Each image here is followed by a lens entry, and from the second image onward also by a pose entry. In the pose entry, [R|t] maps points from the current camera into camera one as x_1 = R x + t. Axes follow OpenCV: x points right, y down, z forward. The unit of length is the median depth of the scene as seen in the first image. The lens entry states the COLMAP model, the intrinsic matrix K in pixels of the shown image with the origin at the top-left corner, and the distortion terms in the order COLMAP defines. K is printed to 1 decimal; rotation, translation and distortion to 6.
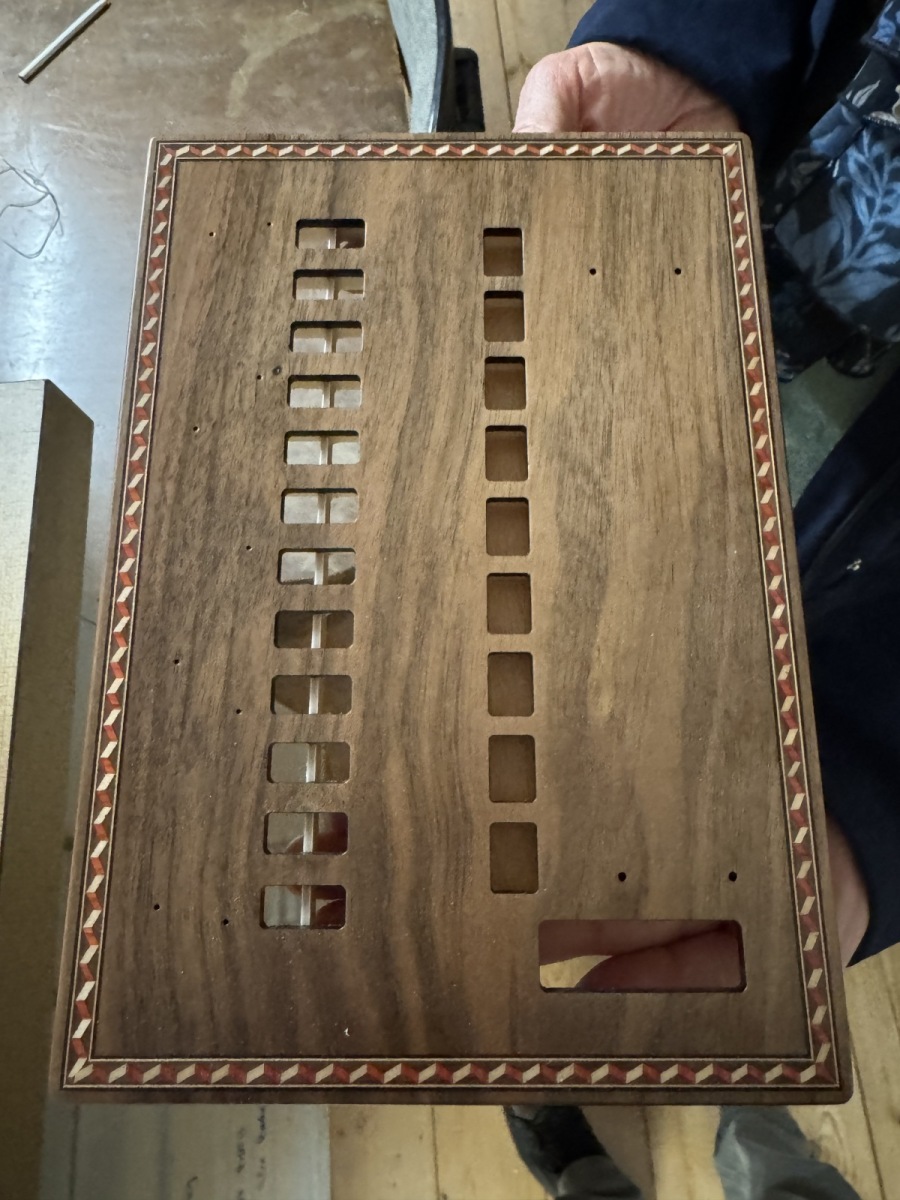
lens RADIAL K [[837.9, 0, 450.0], [0, 837.9, 600.0], [0, 0, 1]] dist [-0.004226, -0.000315]
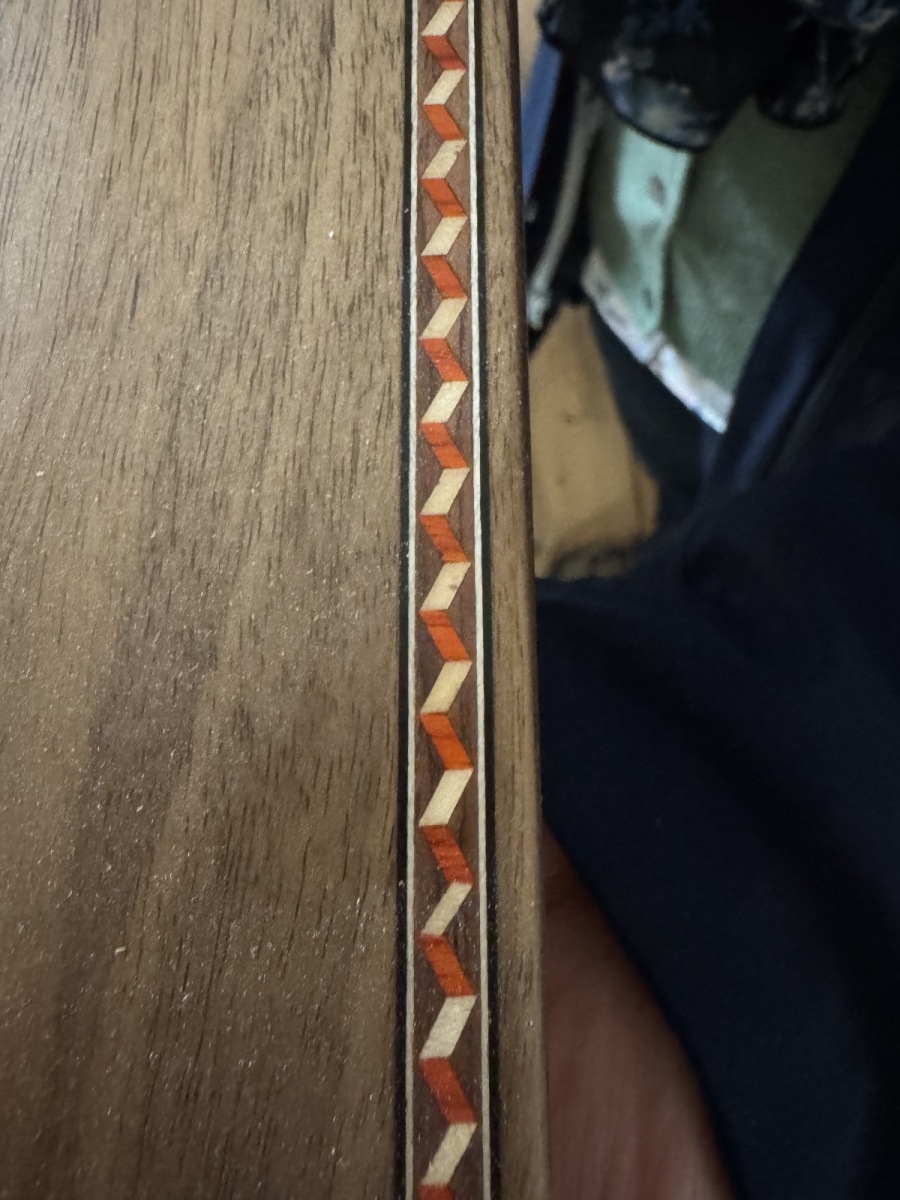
lens RADIAL K [[837.9, 0, 450.0], [0, 837.9, 600.0], [0, 0, 1]] dist [-0.004226, -0.000315]
pose [[0.999947, -0.005765, -0.008576, 0.400516], [0.005875, 0.999900, 0.012855, 0.086975], [0.008501, -0.012905, 0.999881, 0.683522]]
